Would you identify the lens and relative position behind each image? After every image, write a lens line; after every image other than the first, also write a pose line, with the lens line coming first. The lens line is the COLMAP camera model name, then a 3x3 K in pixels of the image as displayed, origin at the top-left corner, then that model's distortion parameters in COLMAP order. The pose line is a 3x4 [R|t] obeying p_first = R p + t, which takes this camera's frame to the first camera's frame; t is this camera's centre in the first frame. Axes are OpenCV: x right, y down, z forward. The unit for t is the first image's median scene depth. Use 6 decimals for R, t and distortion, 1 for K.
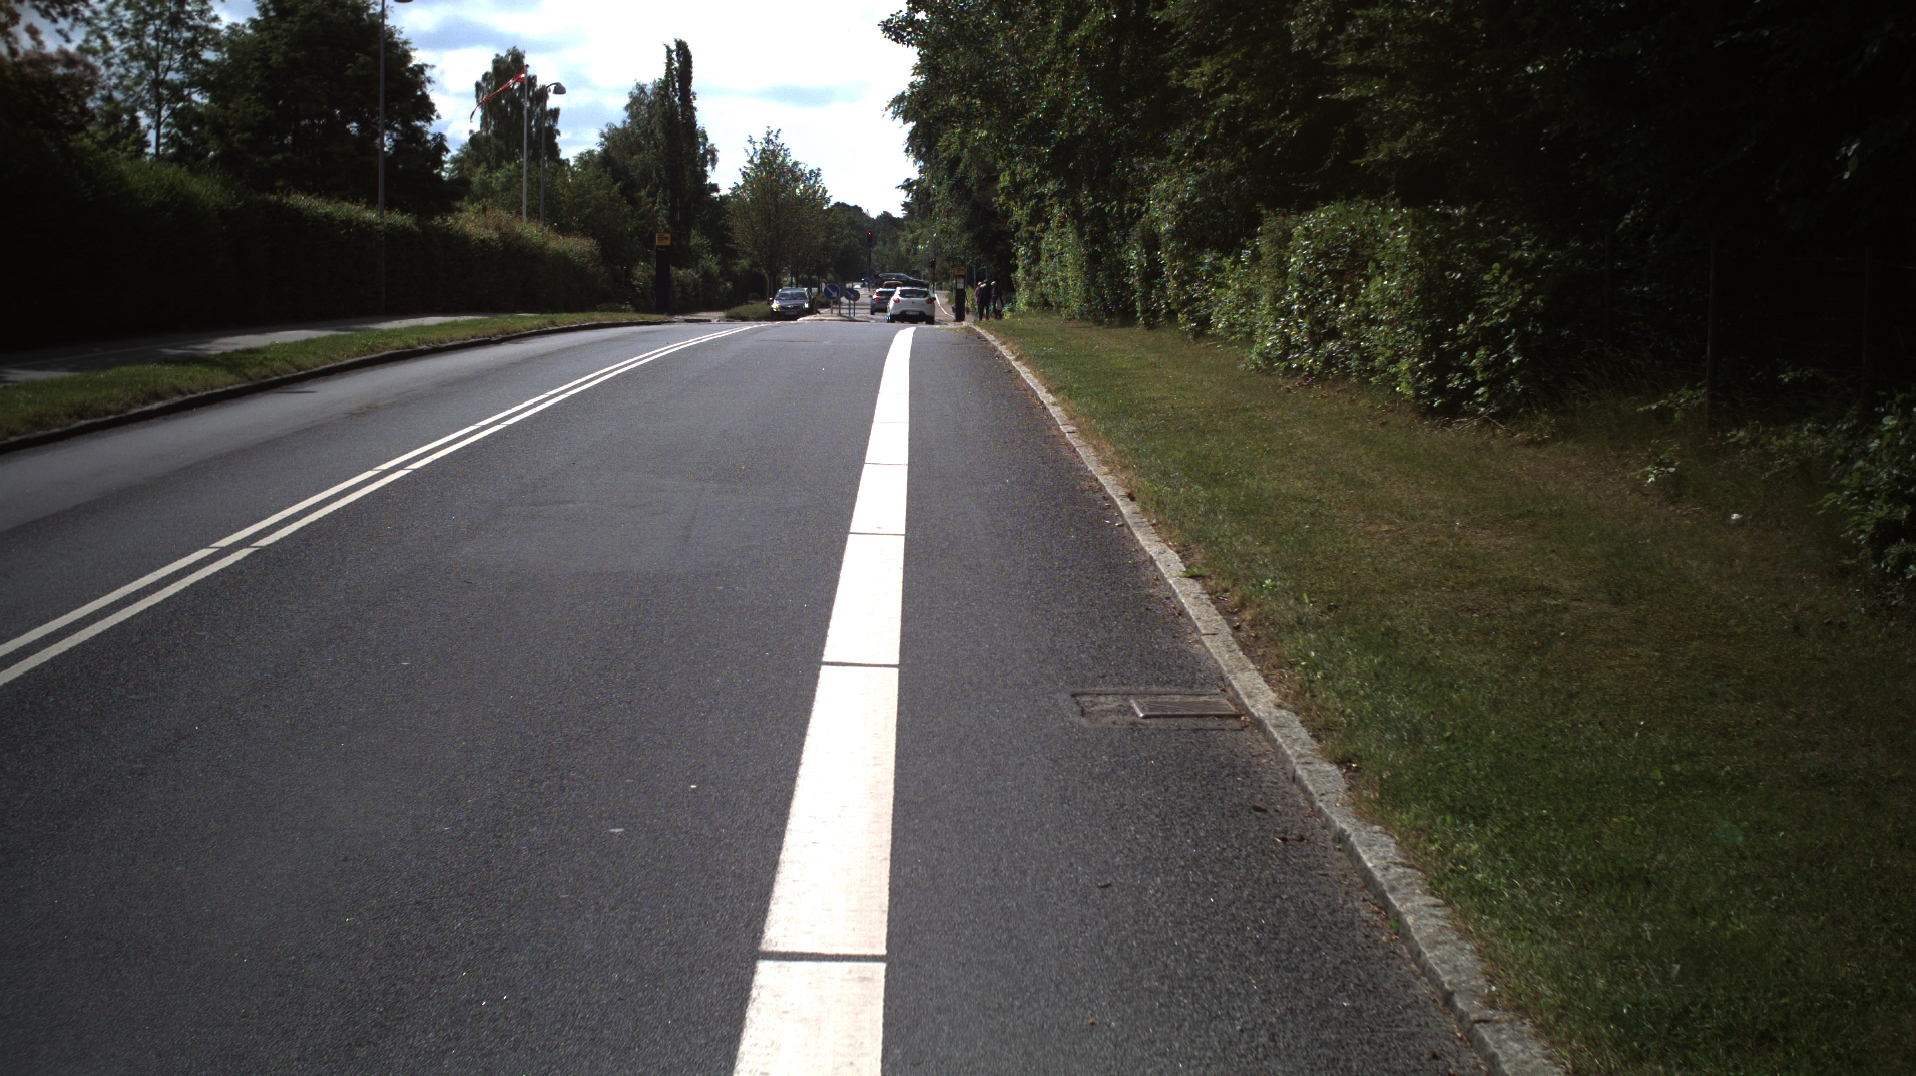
lens RADIAL K [[3333.7, 0, 954.7], [0, 3333.7, 536.0], [0, 0, 1]] dist [-0.254502, 0.000000]
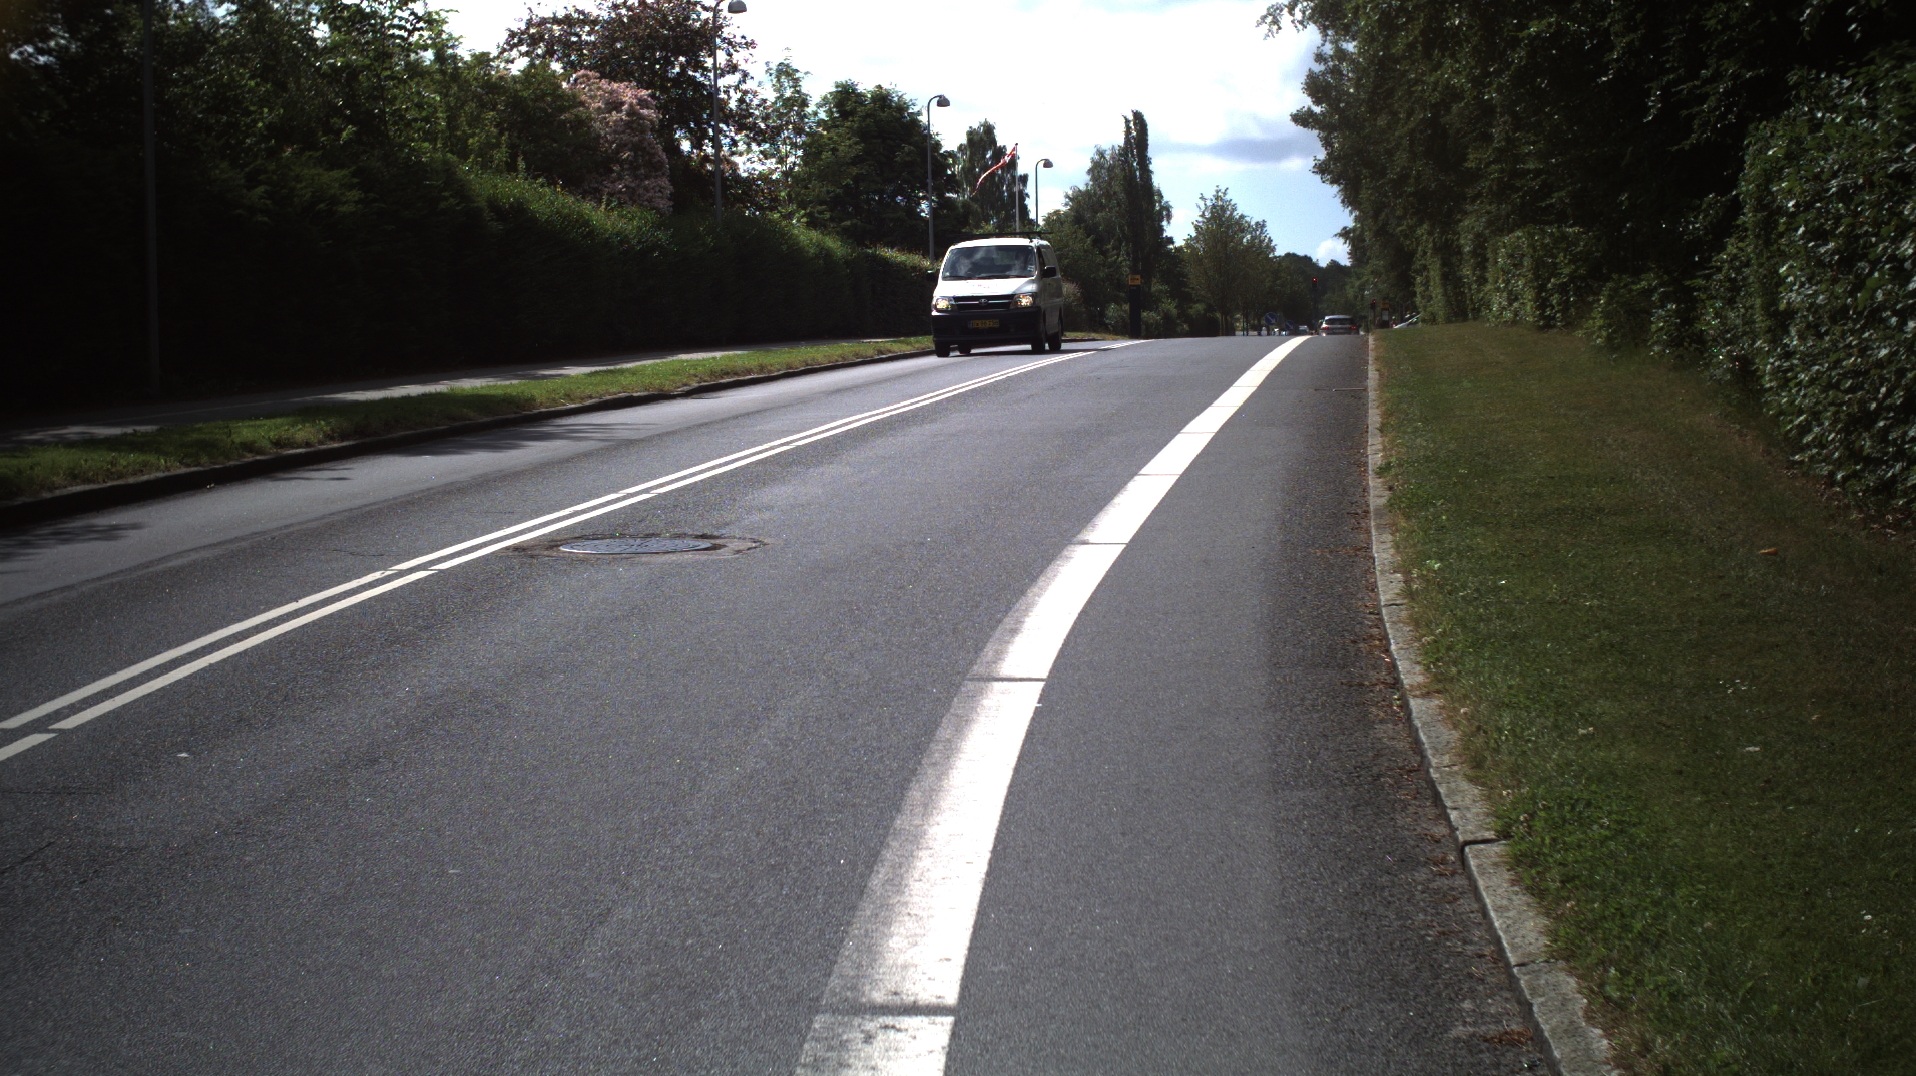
lens RADIAL K [[3333.7, 0, 946.5], [0, 3333.7, 534.9], [0, 0, 1]] dist [-0.254502, 0.000000]
pose [[0.989826, -0.025107, -0.140051, 0.009694], [0.022731, 0.999570, -0.018537, 0.017741], [0.140456, 0.015165, 0.989971, -0.157194]]
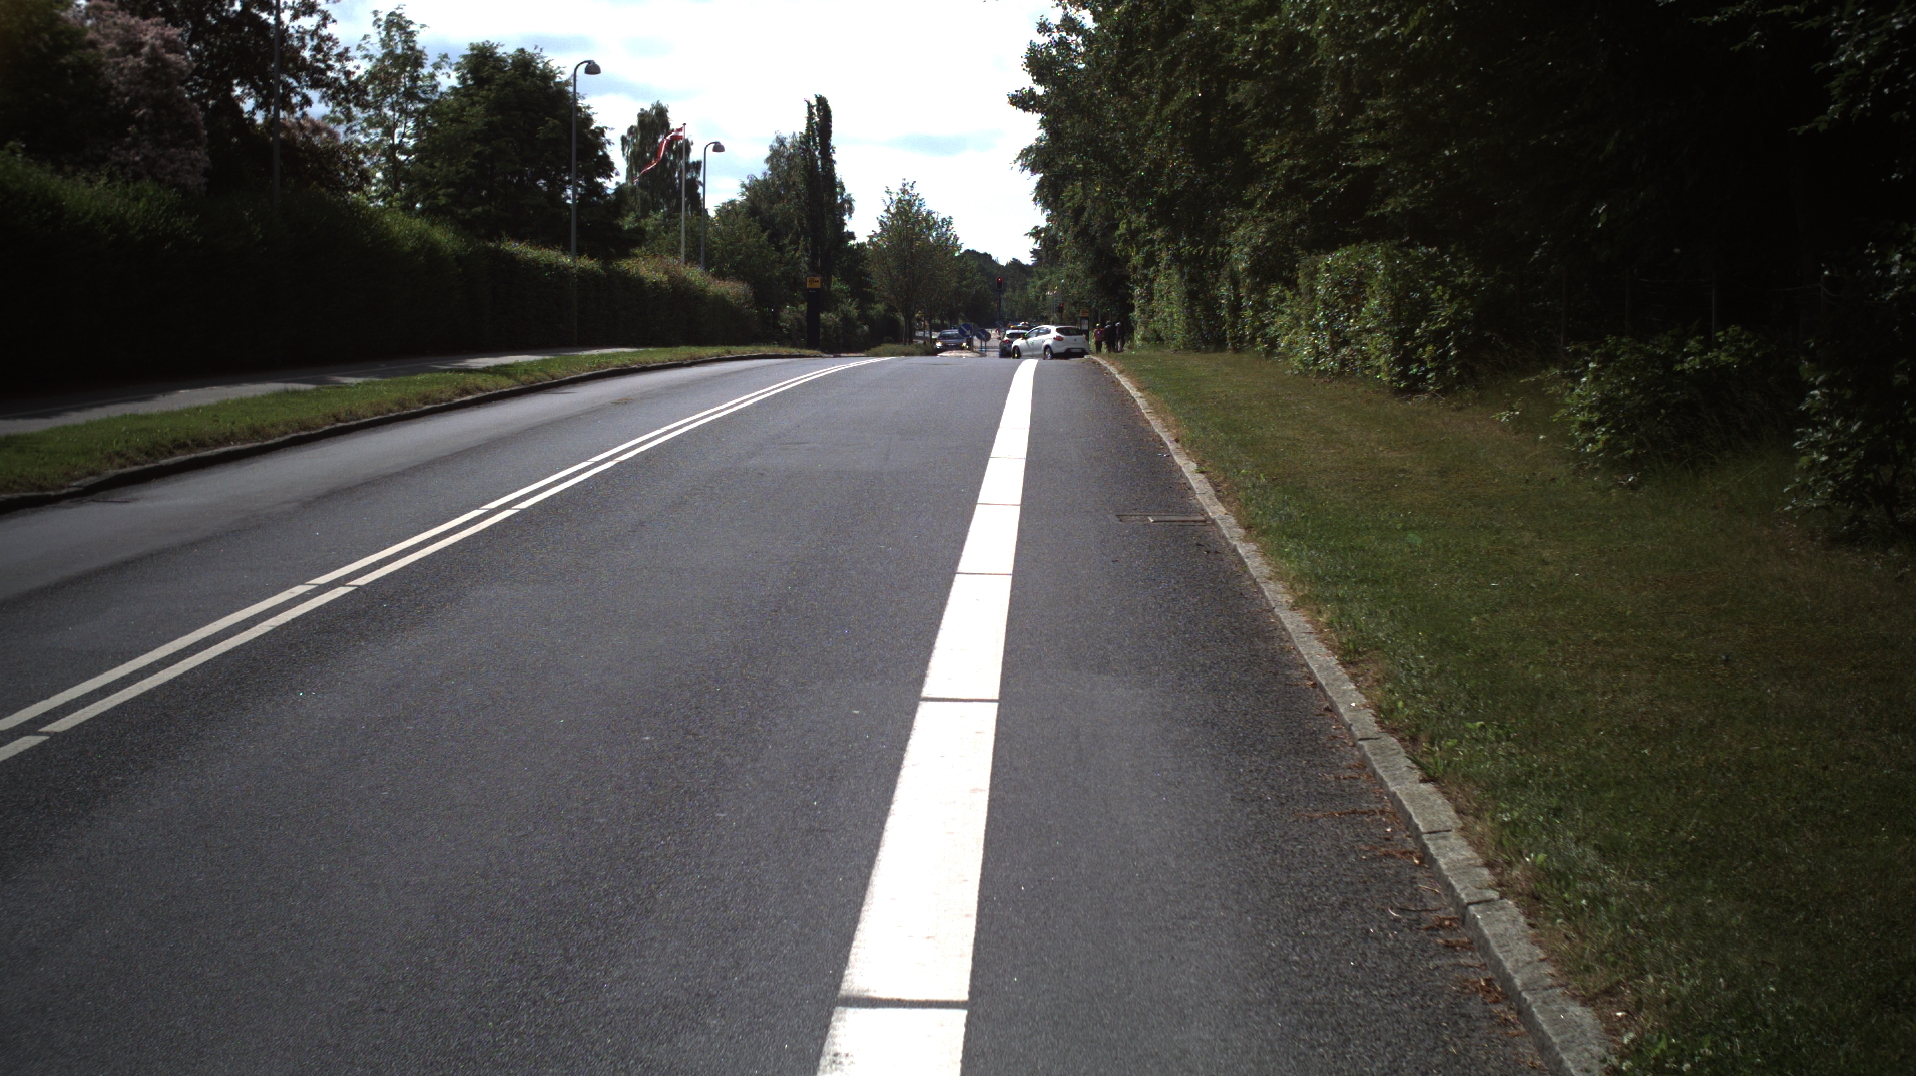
lens RADIAL K [[3333.7, 0, 952.3], [0, 3333.7, 526.1], [0, 0, 1]] dist [-0.254502, 0.000000]
pose [[0.999207, -0.001963, -0.039766, 0.001422], [0.001279, 0.999851, -0.017238, 0.006604], [0.039794, 0.017173, 0.999060, -0.062929]]
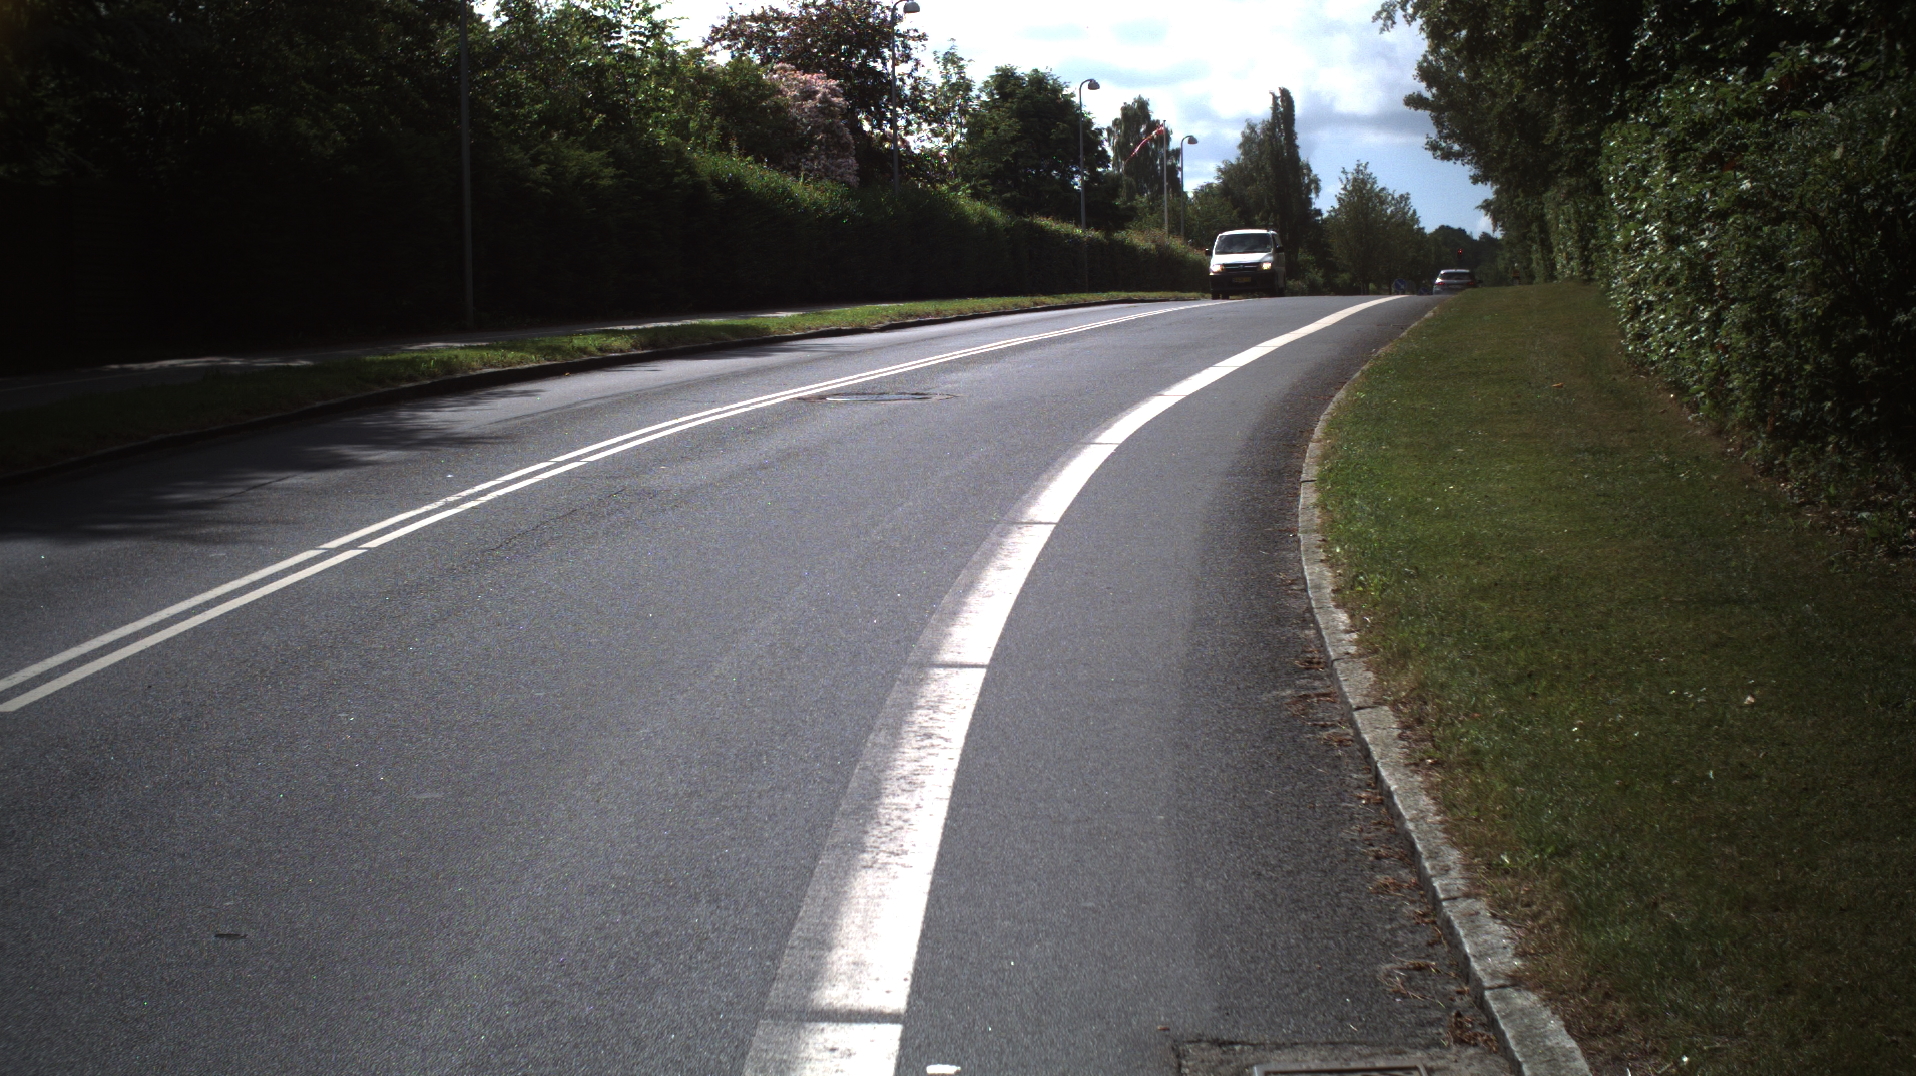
lens RADIAL K [[3333.7, 0, 952.0], [0, 3333.7, 553.5], [0, 0, 1]] dist [-0.254502, 0.000000]
pose [[0.982361, -0.021133, -0.185796, 0.020097], [0.020393, 0.999775, -0.005890, 0.025105], [0.185878, 0.001997, 0.982571, -0.219384]]
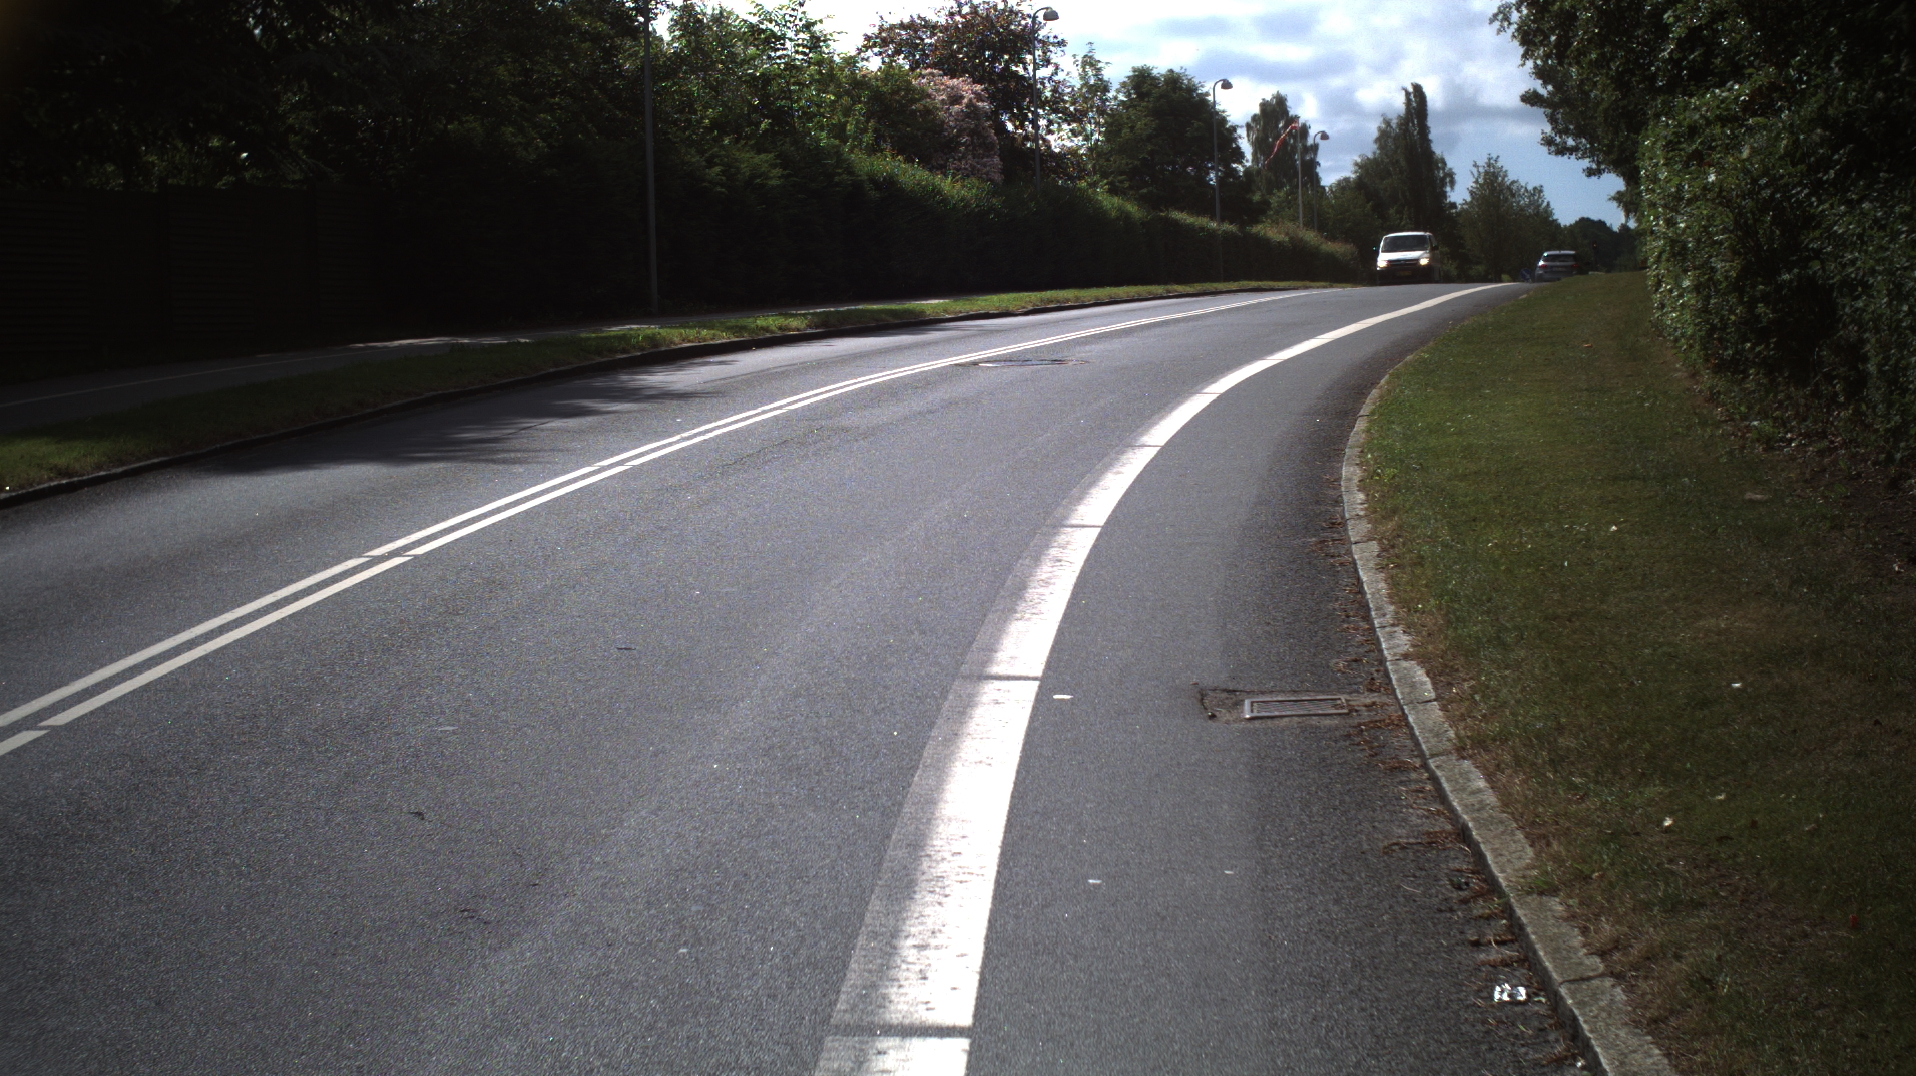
lens RADIAL K [[3333.7, 0, 967.3], [0, 3333.7, 552.6], [0, 0, 1]] dist [-0.254502, 0.000000]
pose [[0.974239, -0.026451, -0.223961, 0.026541], [0.025767, 0.999650, -0.005975, 0.028681], [0.224040, 0.000051, 0.974580, -0.250288]]
